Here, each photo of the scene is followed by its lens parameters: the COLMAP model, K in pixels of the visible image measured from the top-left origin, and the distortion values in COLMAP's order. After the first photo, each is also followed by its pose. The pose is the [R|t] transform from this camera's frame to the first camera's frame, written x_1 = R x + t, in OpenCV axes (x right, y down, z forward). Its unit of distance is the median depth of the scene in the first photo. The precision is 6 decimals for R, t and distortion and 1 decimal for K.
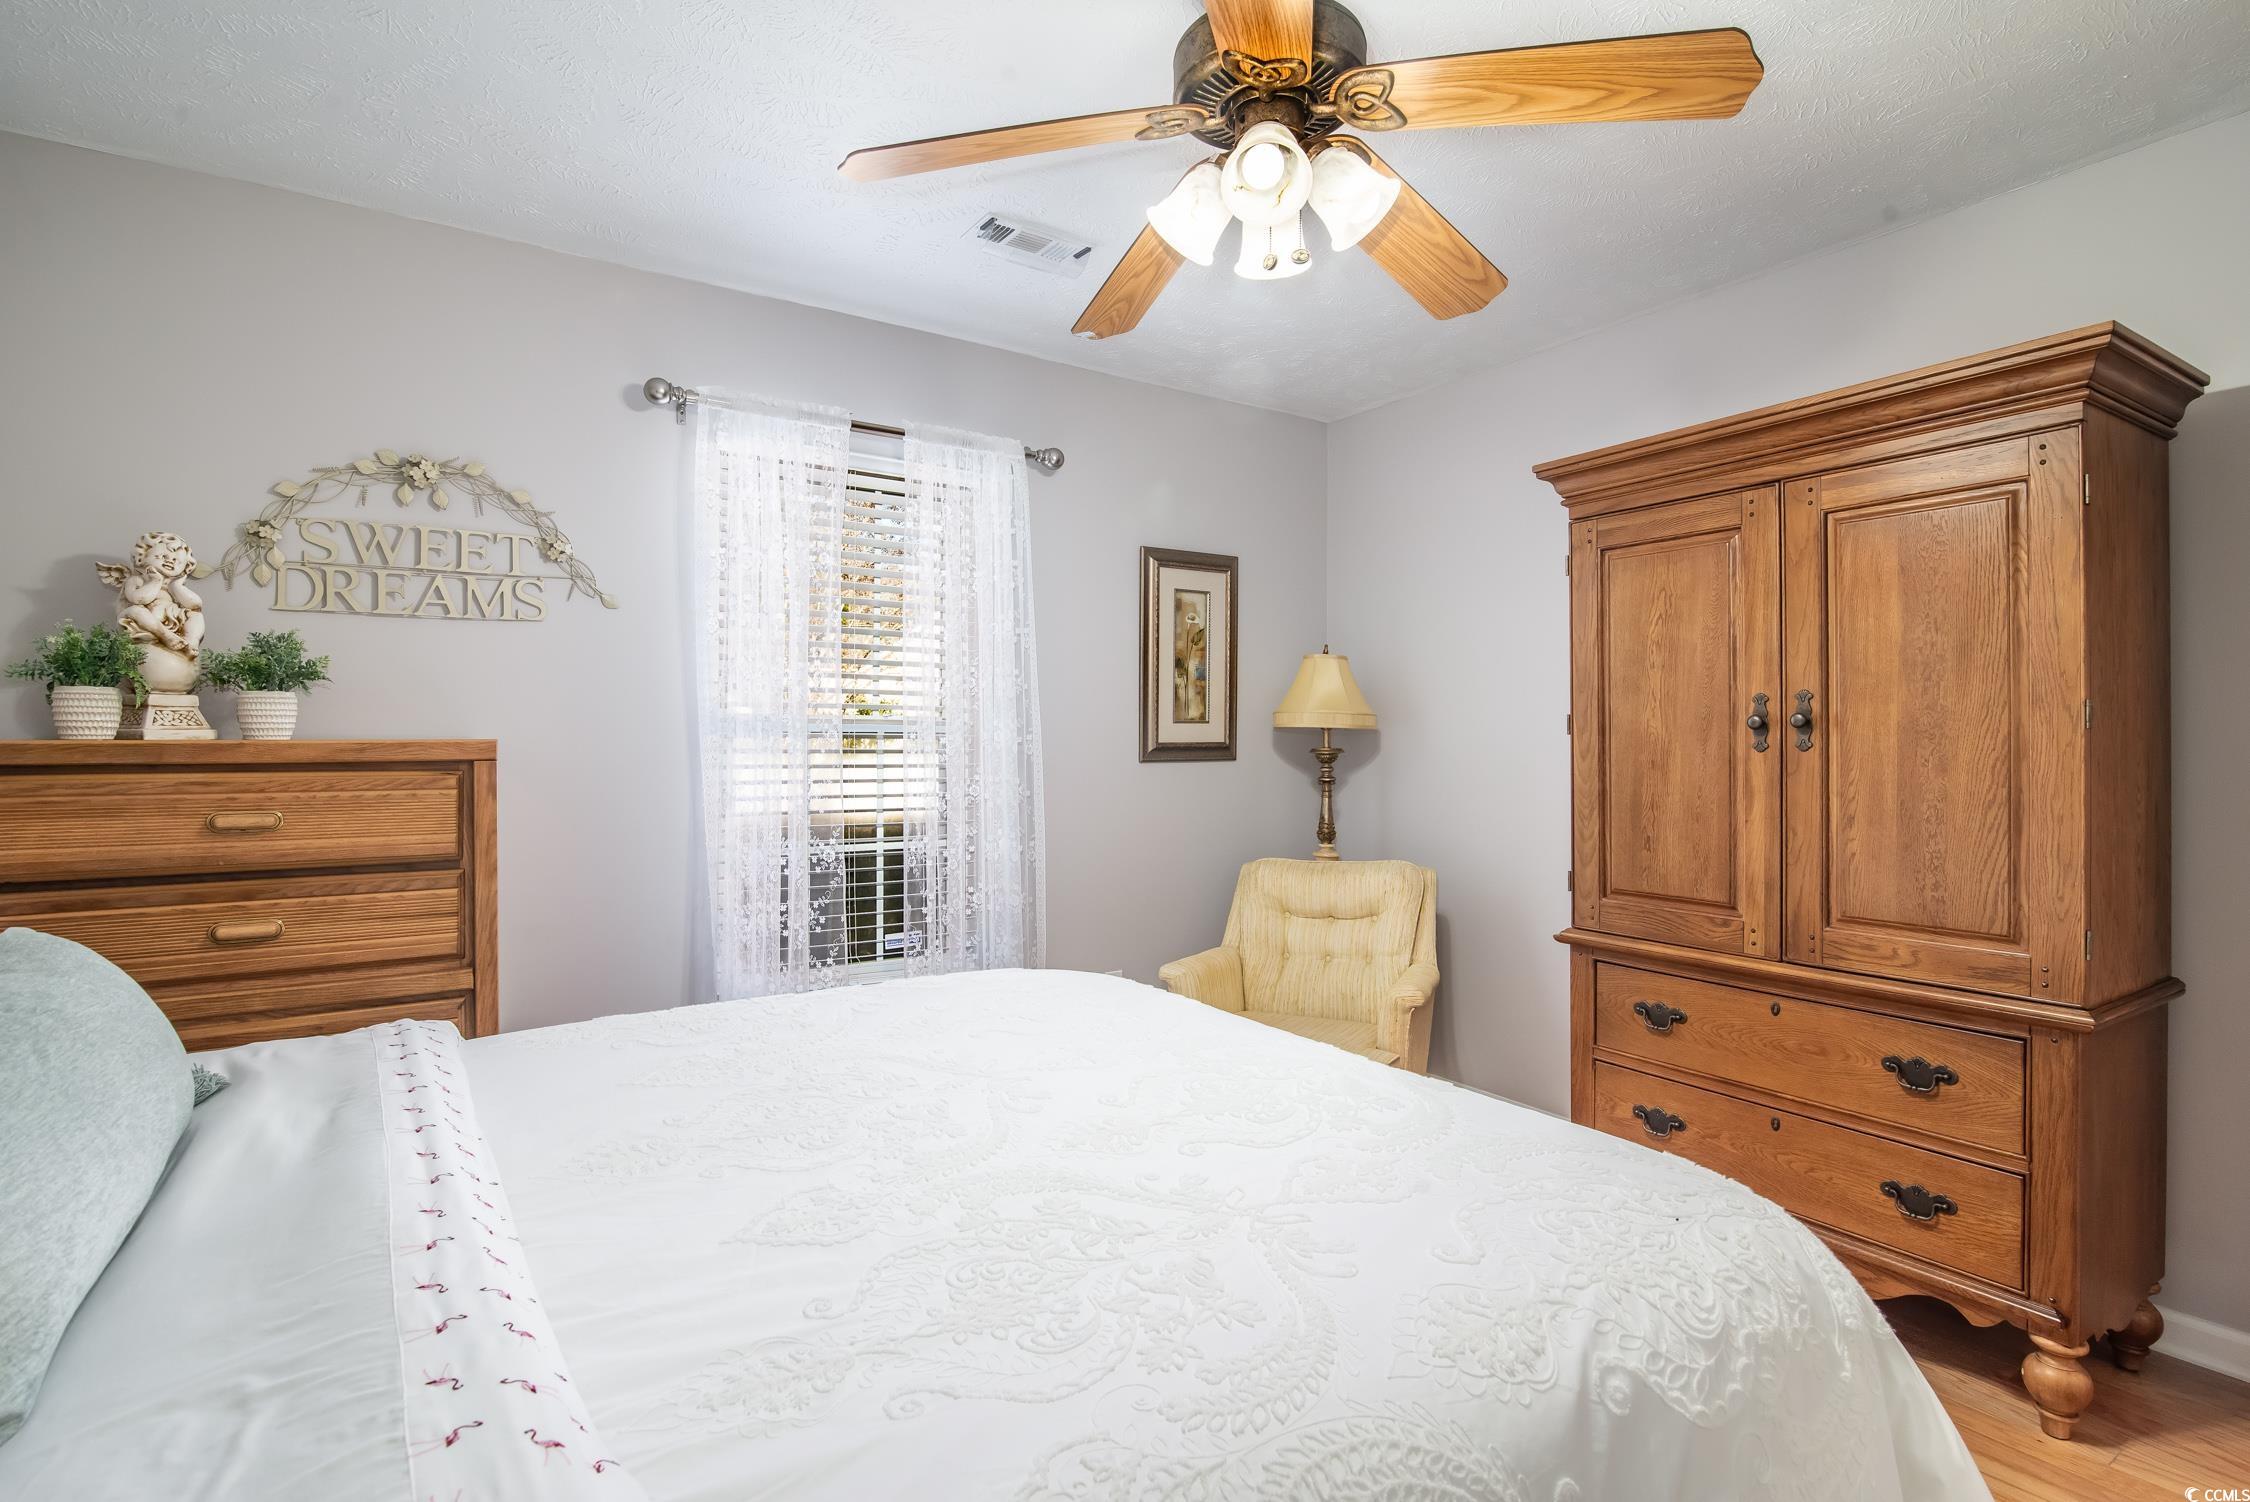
lens RADIAL K [[1057.9, 0, 1124.8], [0, 1057.9, 761.4], [0, 0, 1]] dist [-0.015922, -0.000119]
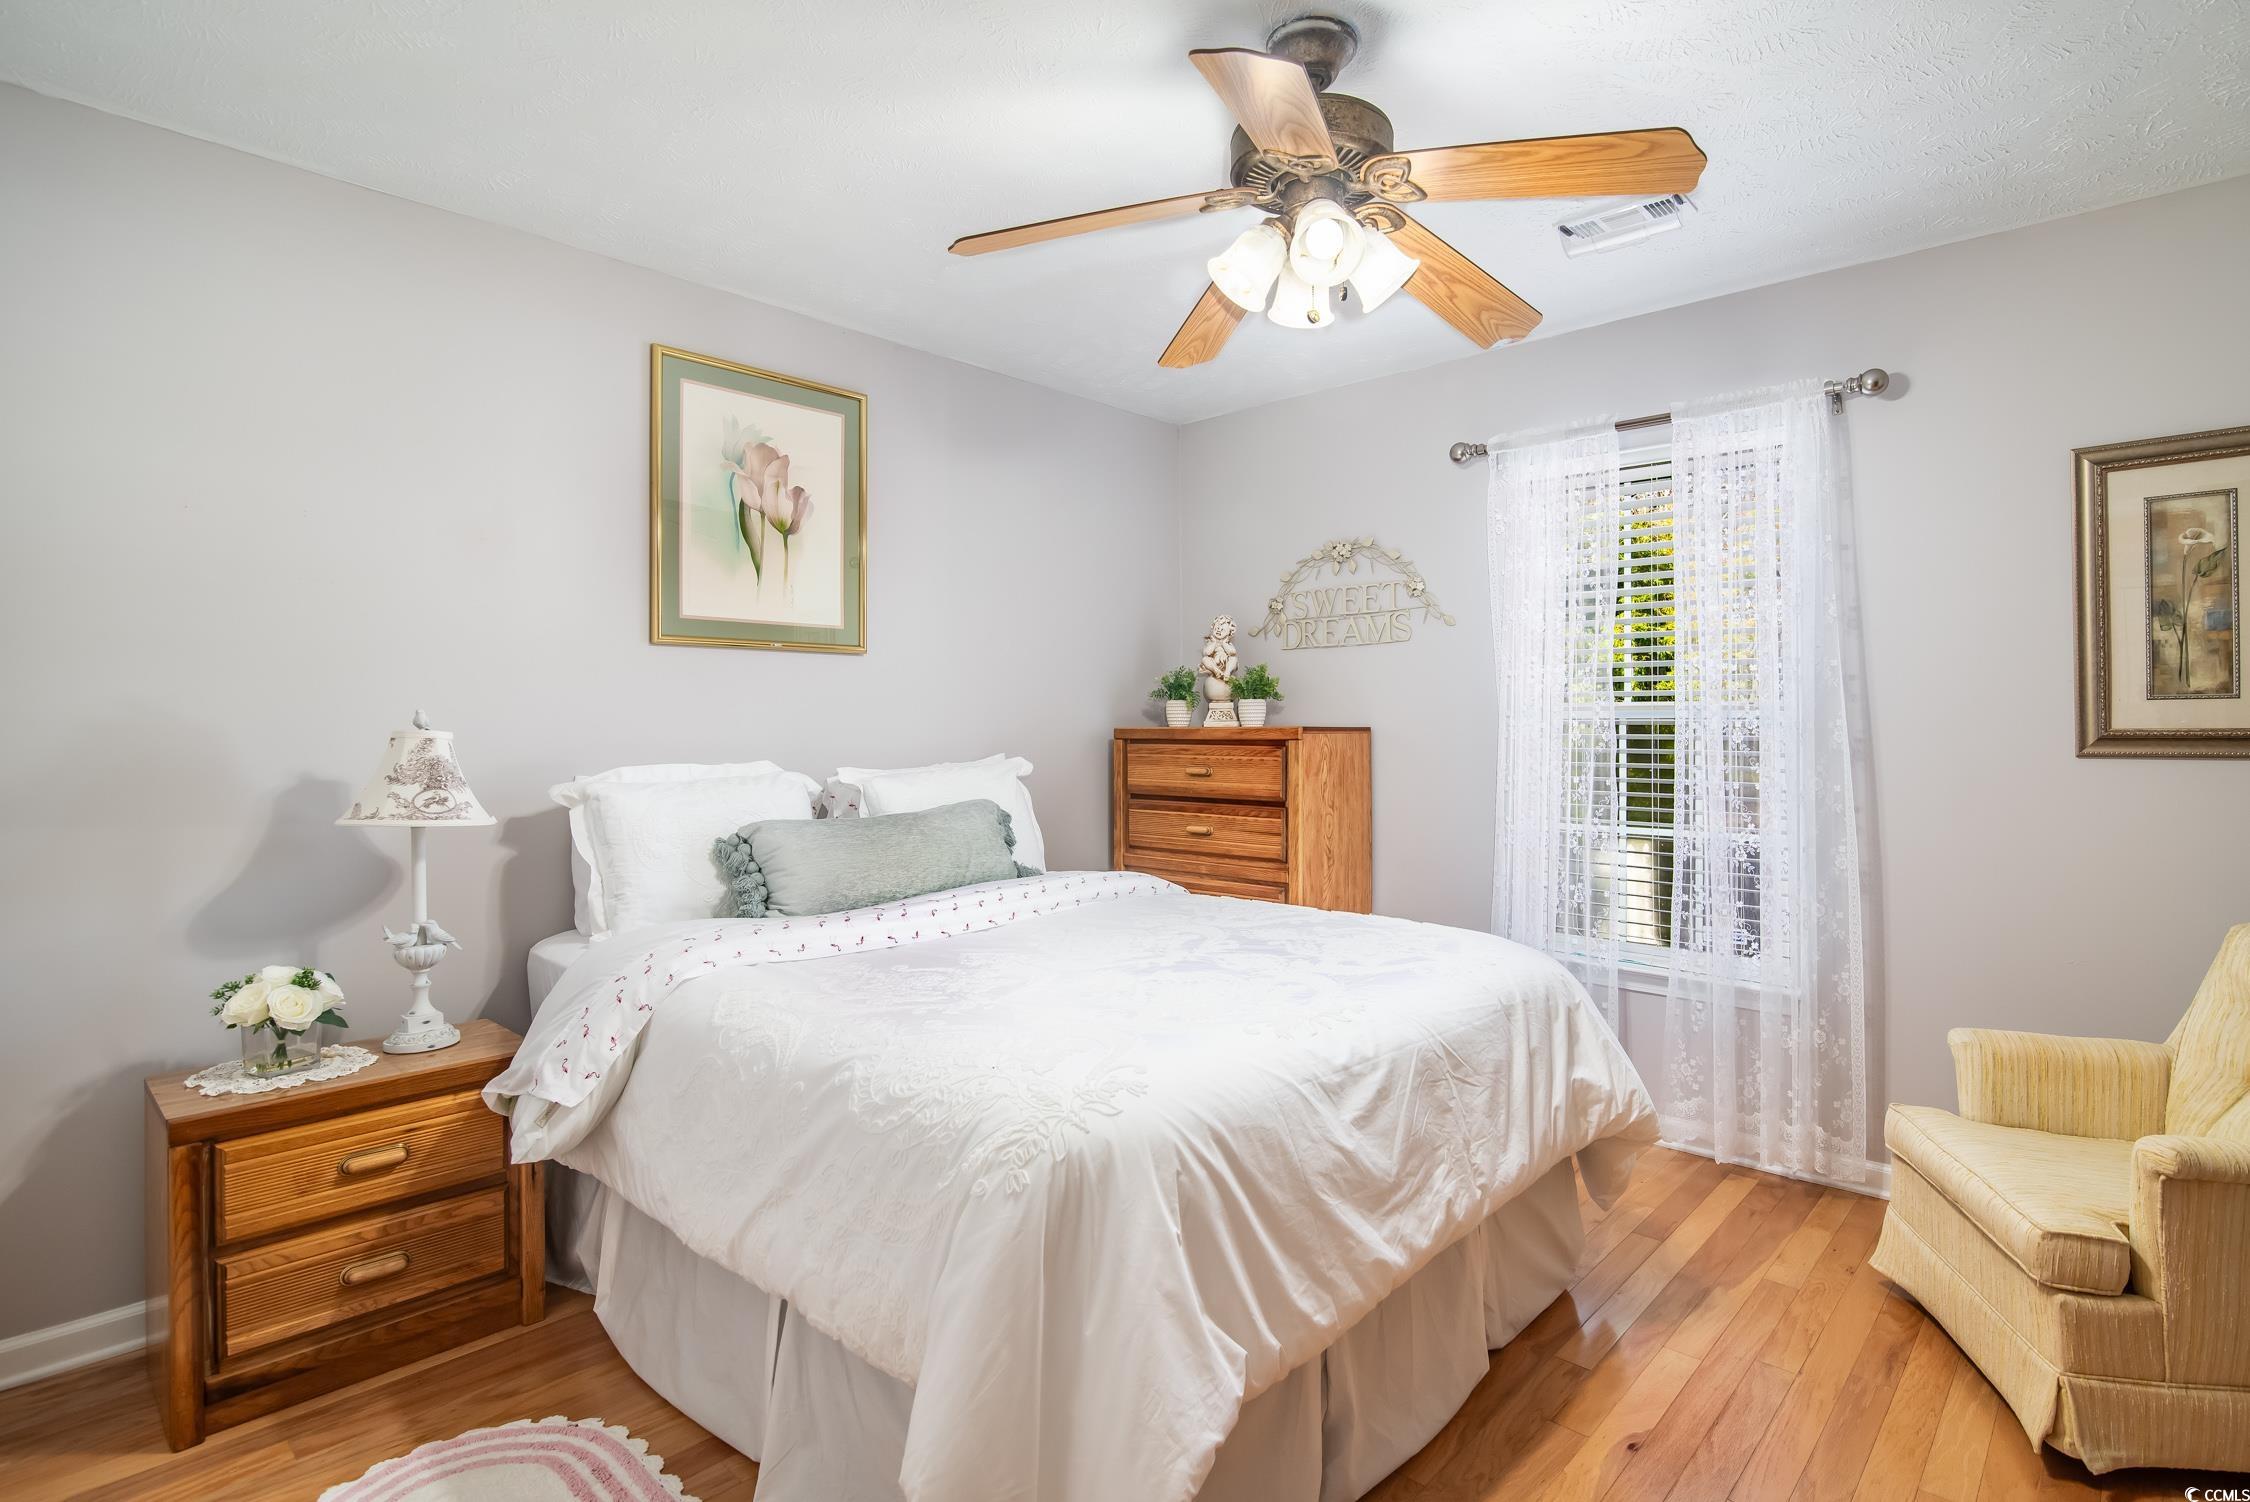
lens RADIAL K [[1070.5, 0, 1125.0], [0, 1070.5, 751.0], [0, 0, 1]] dist [-0.042842, 0.000080]
pose [[0.234473, 0.022112, -0.971871, 0.766997], [-0.014187, 0.999713, 0.019322, -0.010077], [0.972019, 0.009257, 0.234719, 0.325576]]
